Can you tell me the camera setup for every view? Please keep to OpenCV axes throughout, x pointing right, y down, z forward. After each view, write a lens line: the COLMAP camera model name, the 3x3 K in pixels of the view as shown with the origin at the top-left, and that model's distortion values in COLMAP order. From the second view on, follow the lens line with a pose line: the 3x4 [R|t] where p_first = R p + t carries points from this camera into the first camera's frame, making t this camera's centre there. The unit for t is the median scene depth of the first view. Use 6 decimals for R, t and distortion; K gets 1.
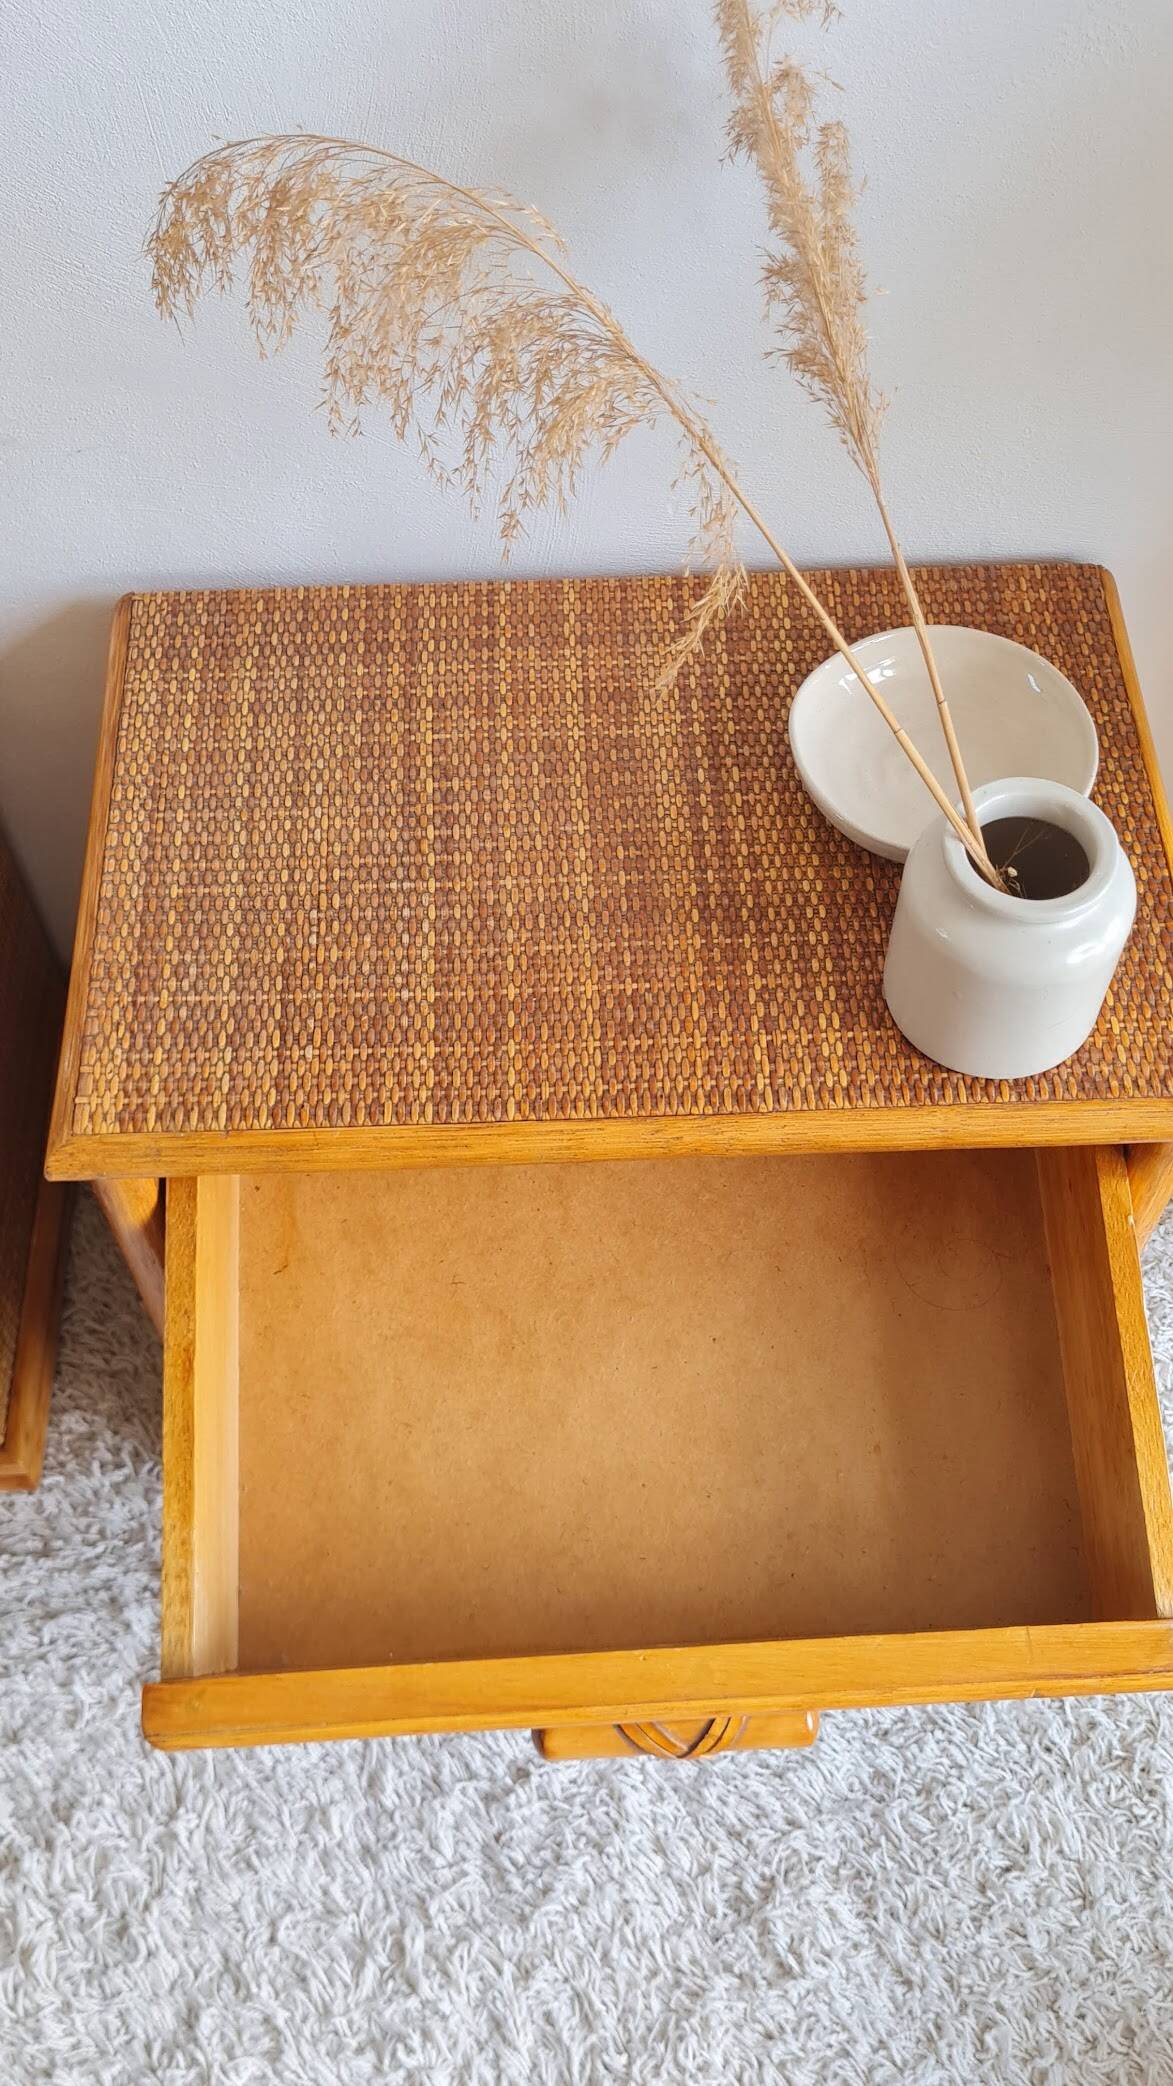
lens RADIAL K [[2018.8, 0, 578.0], [0, 2018.8, 1025.0], [0, 0, 1]] dist [0.023489, 0.000000]
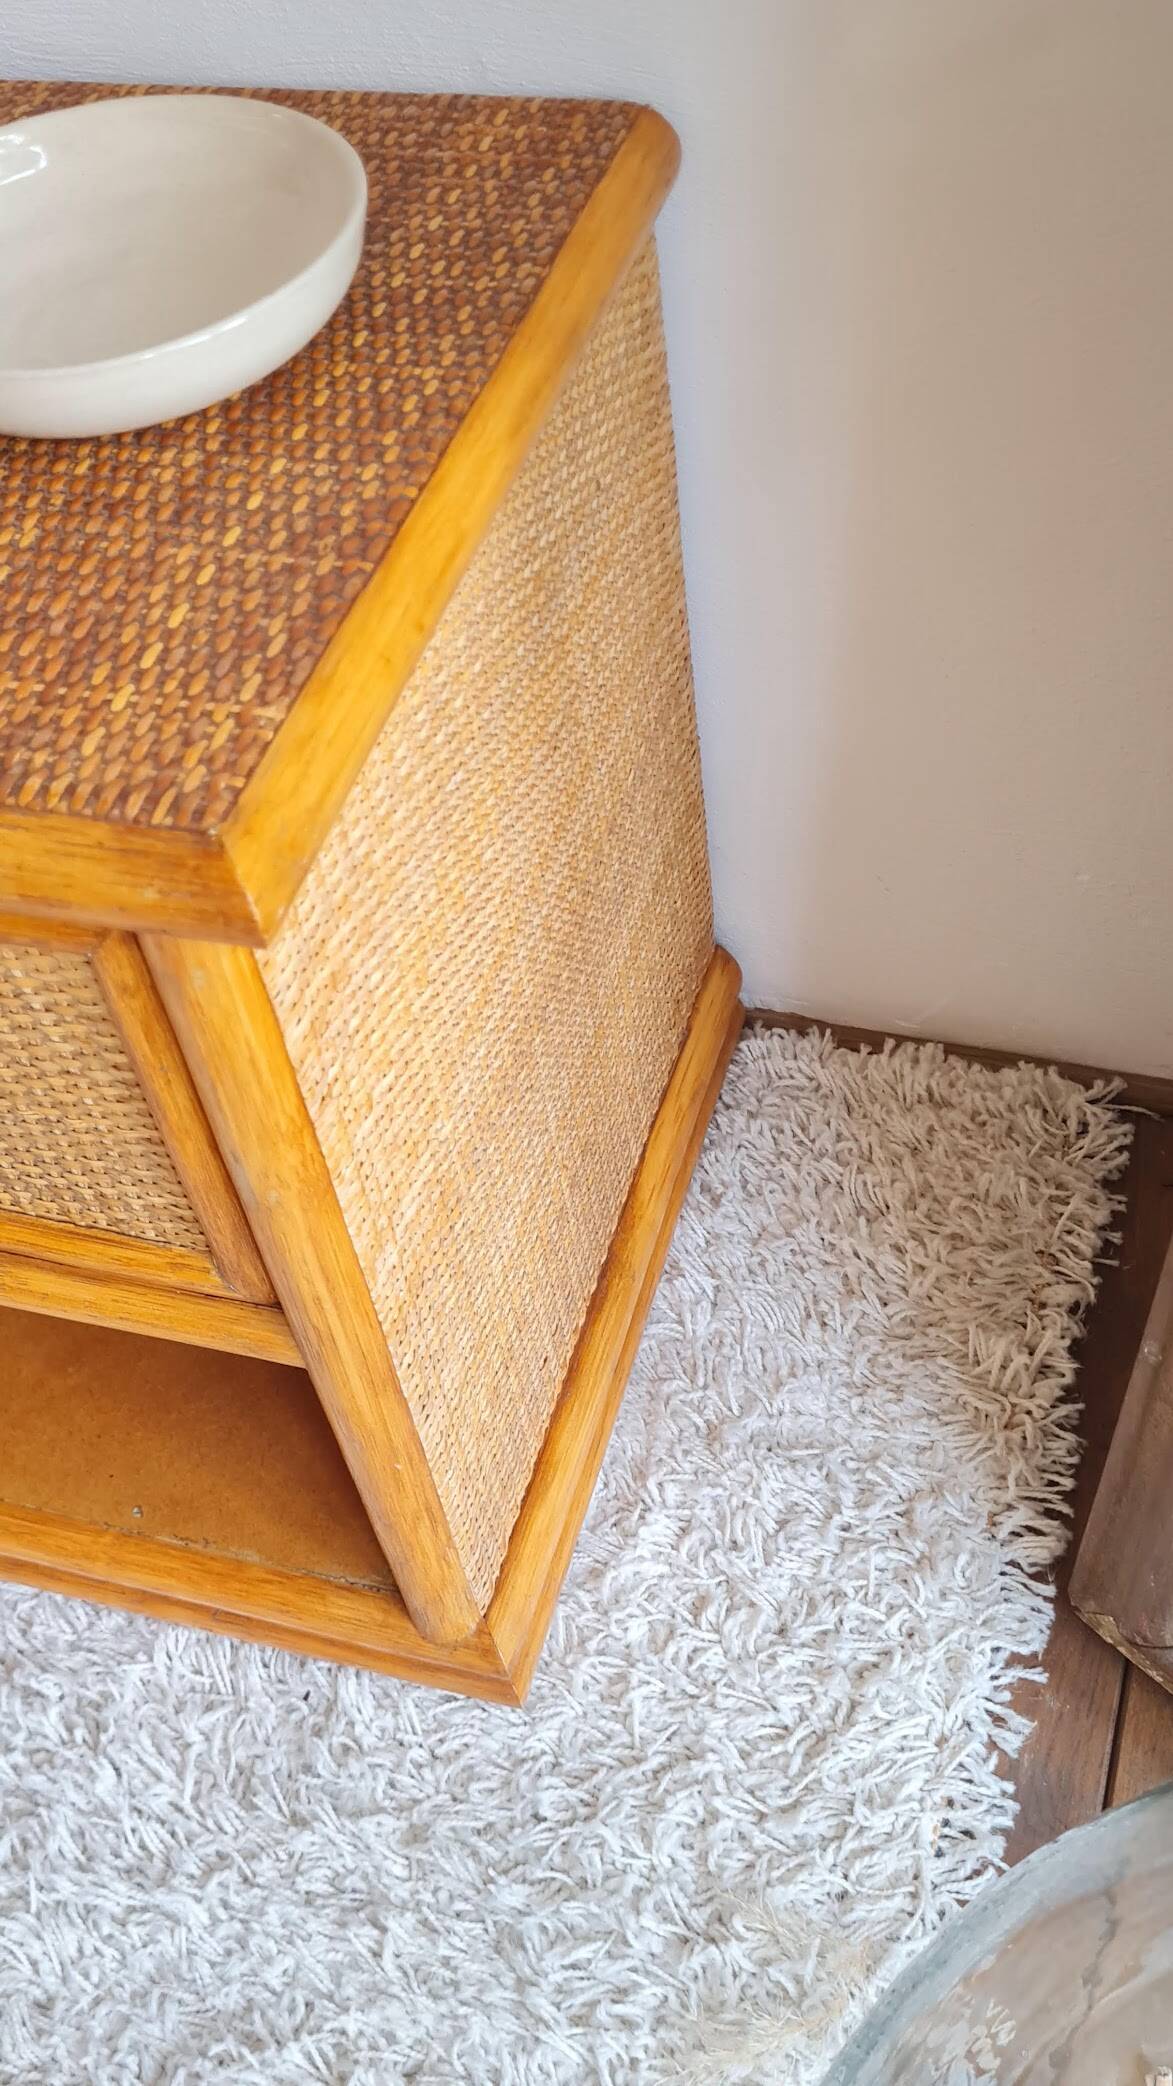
lens RADIAL K [[2018.8, 0, 581.9], [0, 2018.8, 1054.9], [0, 0, 1]] dist [0.023489, 0.000000]
pose [[0.940354, 0.182311, -0.287224, 0.487047], [-0.216801, 0.971778, -0.092974, 0.098219], [0.262167, 0.149699, 0.953341, 0.522179]]
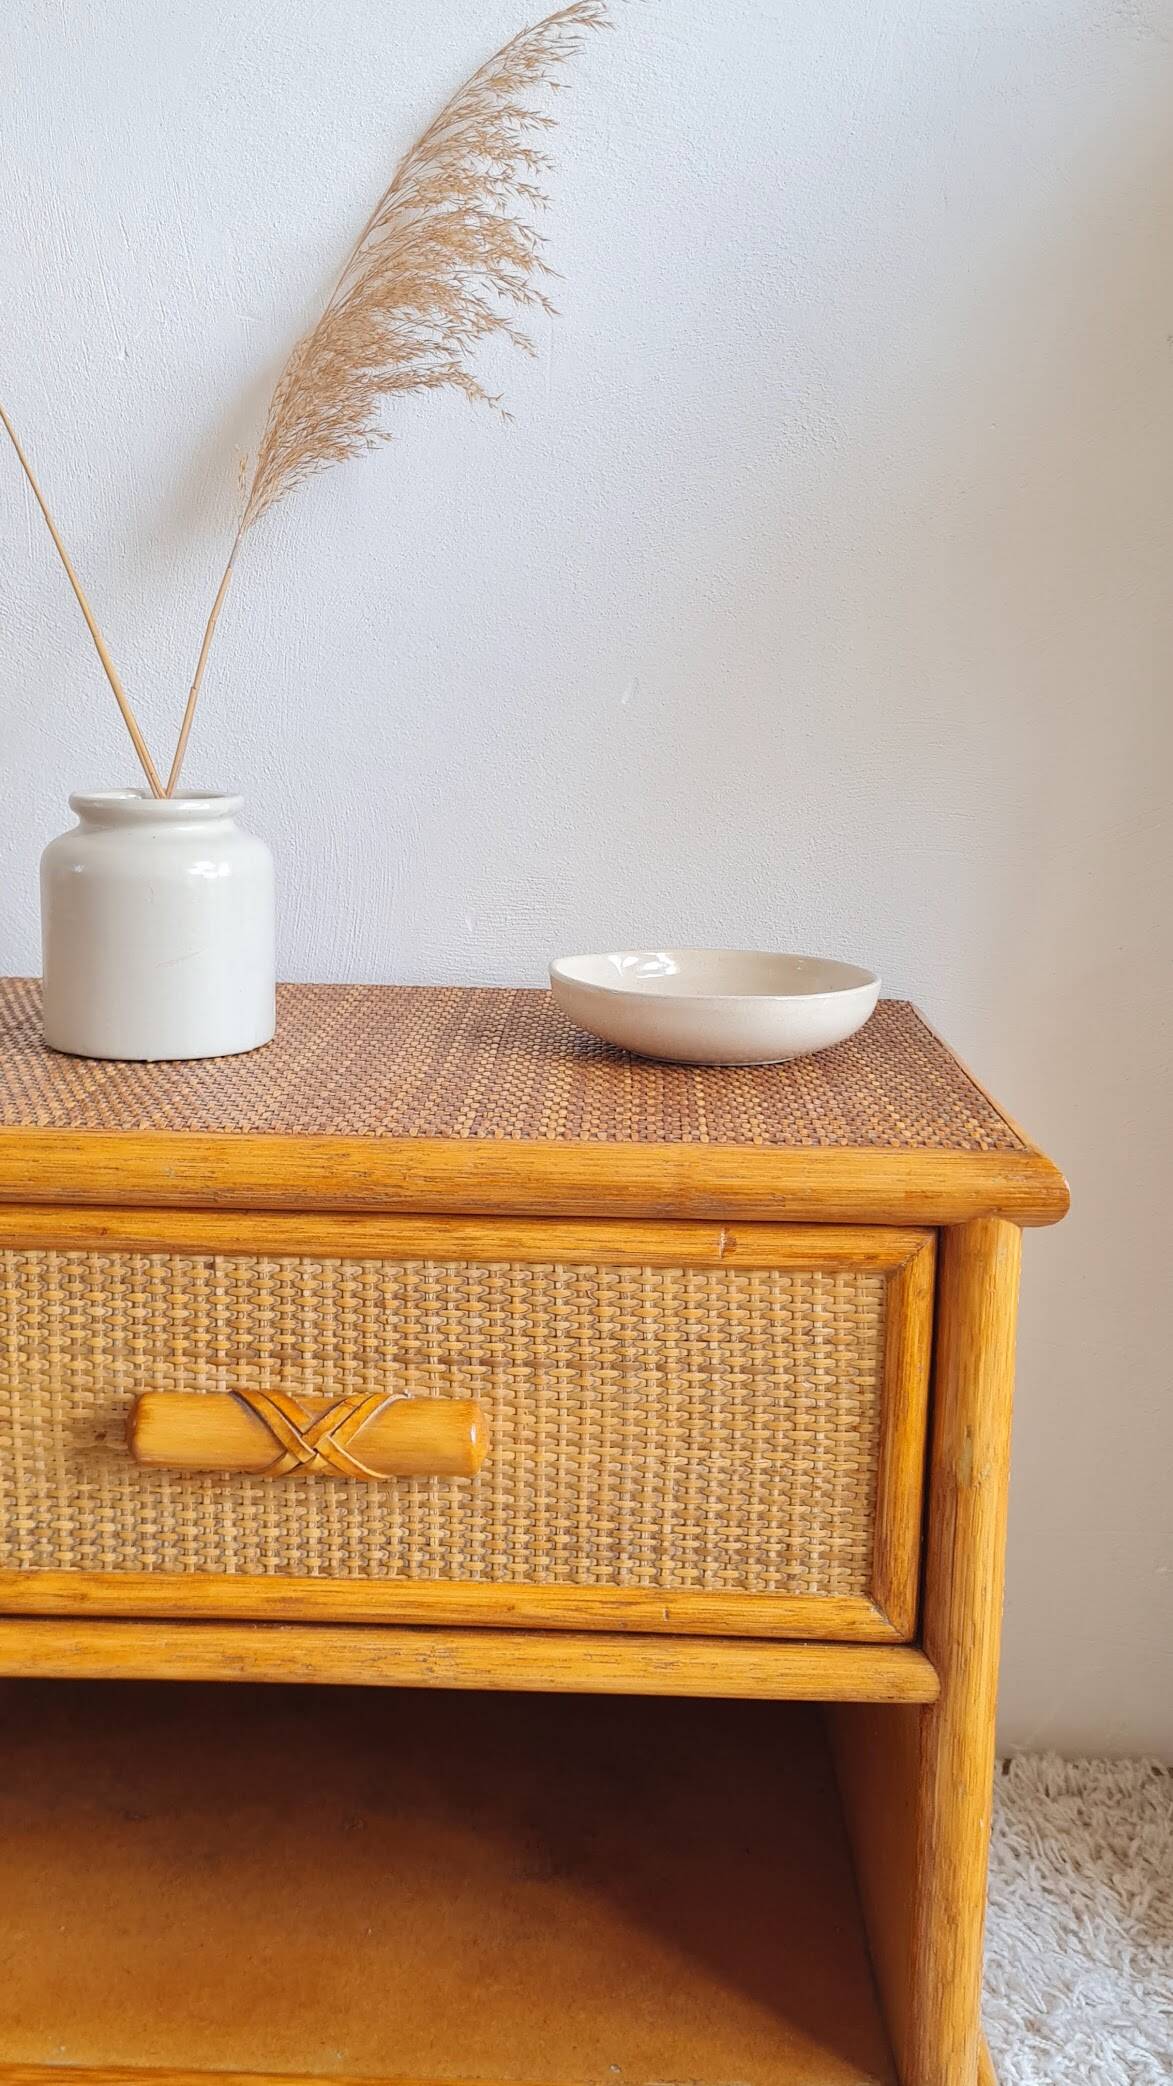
lens RADIAL K [[2018.8, 0, 576.4], [0, 2018.8, 1021.0], [0, 0, 1]] dist [0.023489, 0.000000]
pose [[0.997799, 0.039201, -0.053476, 0.162033], [-0.065928, 0.672469, -0.737183, 0.536345], [0.007063, 0.739086, 0.673574, 0.381259]]
